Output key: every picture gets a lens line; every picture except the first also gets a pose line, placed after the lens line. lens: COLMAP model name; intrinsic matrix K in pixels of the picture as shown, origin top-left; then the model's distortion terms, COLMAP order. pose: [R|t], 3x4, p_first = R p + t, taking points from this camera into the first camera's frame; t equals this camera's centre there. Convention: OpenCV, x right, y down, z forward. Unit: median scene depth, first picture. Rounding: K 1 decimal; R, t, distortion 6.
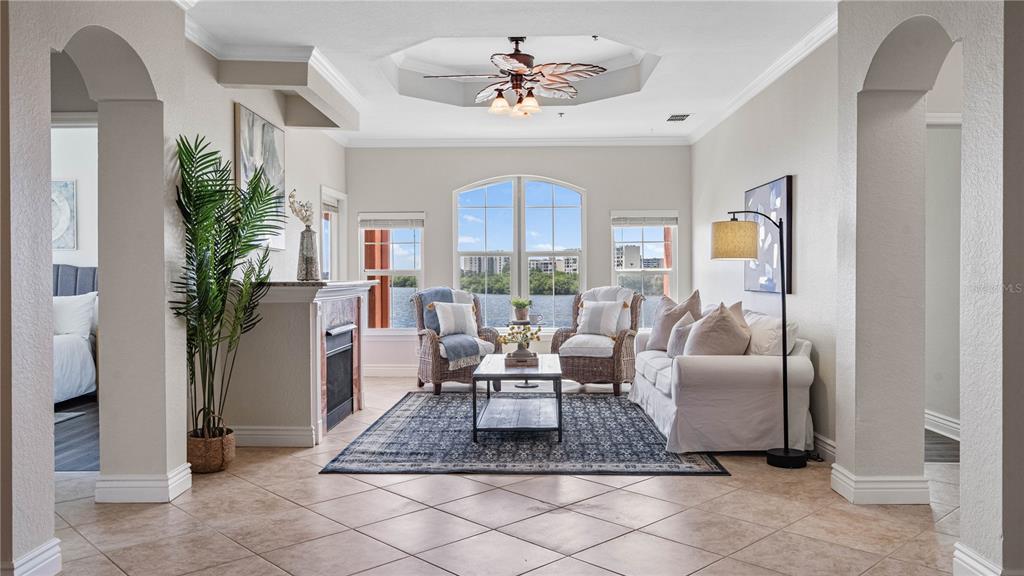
lens RADIAL K [[756.7, 0, 510.6], [0, 756.7, 282.3], [0, 0, 1]] dist [0.029136, -0.002461]
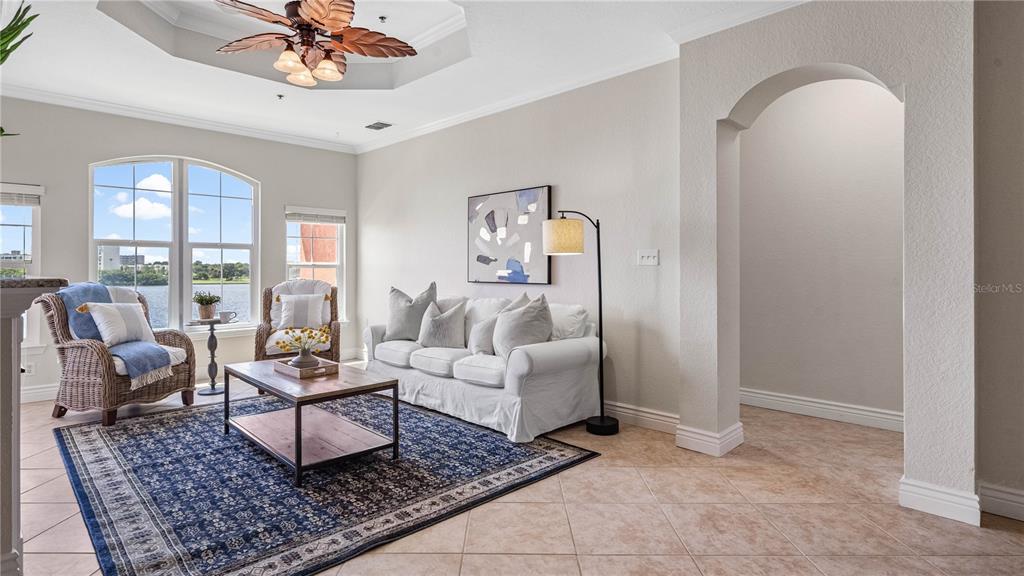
lens RADIAL K [[523.3, 0, 504.7], [0, 523.3, 267.7], [0, 0, 1]] dist [0.005947, 0.000198]
pose [[0.695020, 0.003430, 0.718982, -0.205077], [0.005559, 0.999933, -0.010145, -0.002006], [-0.718969, 0.011048, 0.694954, 0.351817]]
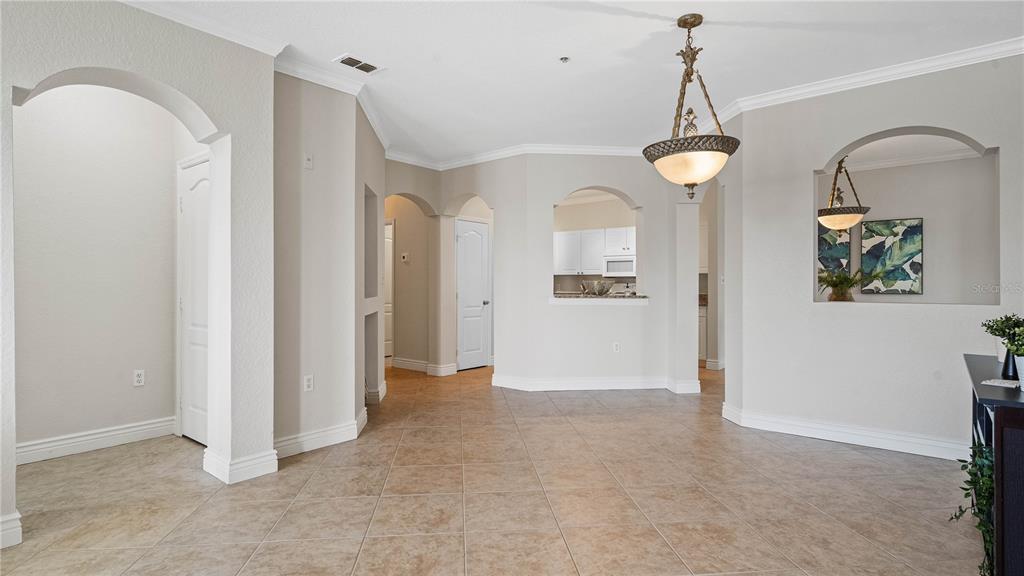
lens RADIAL K [[523.3, 0, 512.9], [0, 523.3, 284.1], [0, 0, 1]] dist [0.005947, 0.000198]
pose [[-0.788700, 0.002859, 0.614772, -0.205204], [0.009518, 0.999926, 0.007561, -0.006567], [-0.614705, 0.011815, -0.788669, 0.599038]]
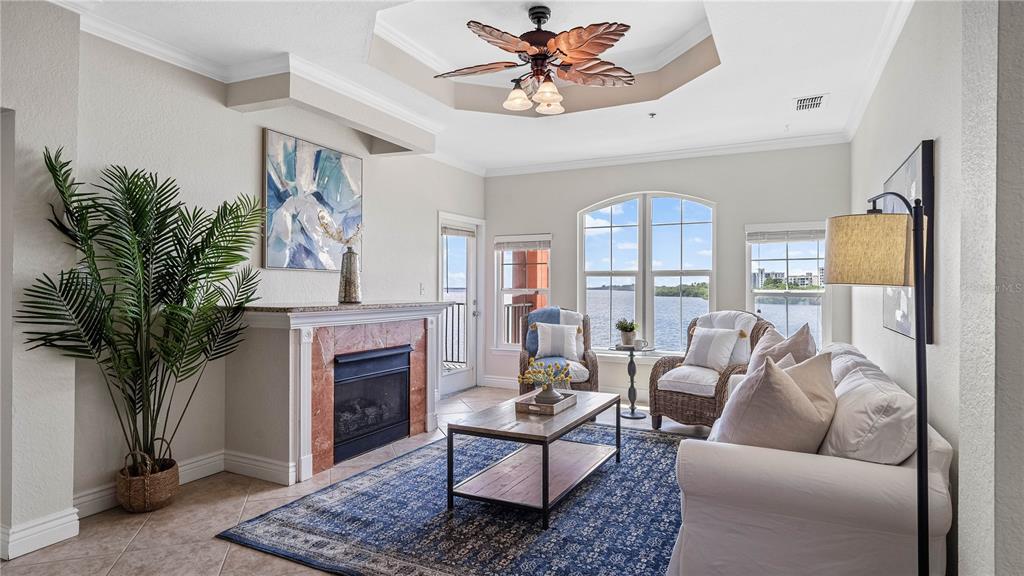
lens RADIAL K [[549.6, 0, 515.4], [0, 549.6, 285.3], [0, 0, 1]] dist [0.004100, -0.000547]
pose [[0.907143, 0.004920, -0.420794, 0.191014], [-0.010487, 0.999885, -0.010918, -0.015981], [0.420692, 0.014317, 0.907090, 0.358144]]
